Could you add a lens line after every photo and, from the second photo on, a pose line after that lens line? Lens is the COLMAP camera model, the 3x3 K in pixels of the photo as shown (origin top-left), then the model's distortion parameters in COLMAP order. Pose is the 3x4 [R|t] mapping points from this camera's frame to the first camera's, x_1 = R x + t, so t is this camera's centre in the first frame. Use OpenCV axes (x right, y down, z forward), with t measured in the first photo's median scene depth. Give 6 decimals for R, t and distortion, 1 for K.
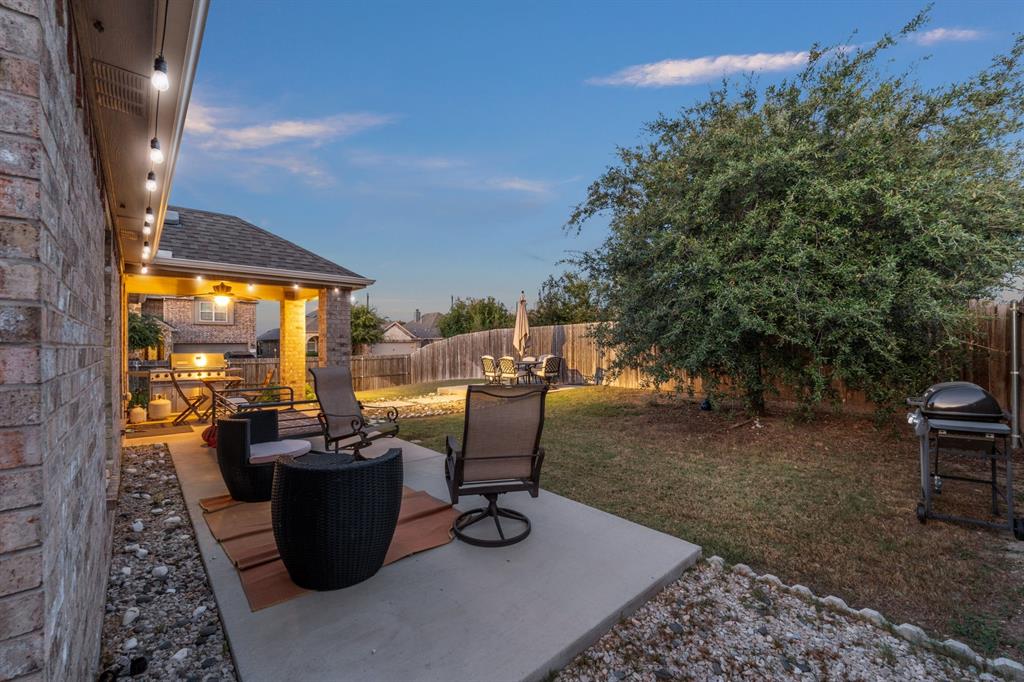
lens RADIAL K [[416.5, 0, 508.5], [0, 416.5, 344.0], [0, 0, 1]] dist [0.000257, -0.000992]
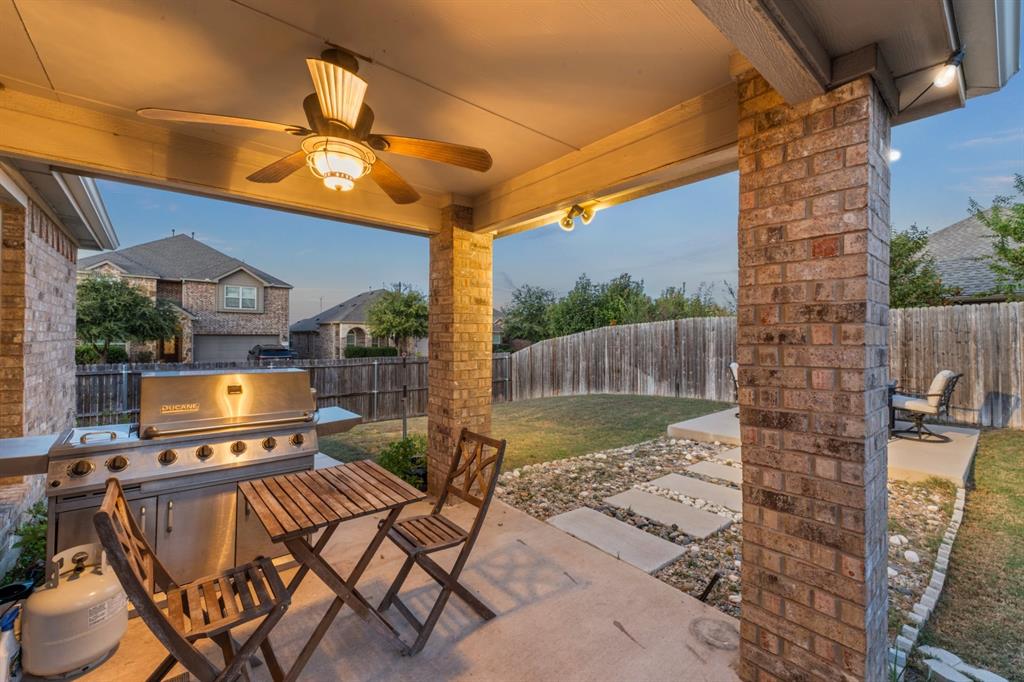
lens RADIAL K [[422.0, 0, 515.0], [0, 422.0, 337.5], [0, 0, 1]] dist [-0.001443, -0.000081]
pose [[0.999436, 0.010794, -0.031801, -0.226766], [-0.010825, 0.999941, -0.000813, -0.002523], [0.031790, 0.001157, 0.999494, 0.298568]]
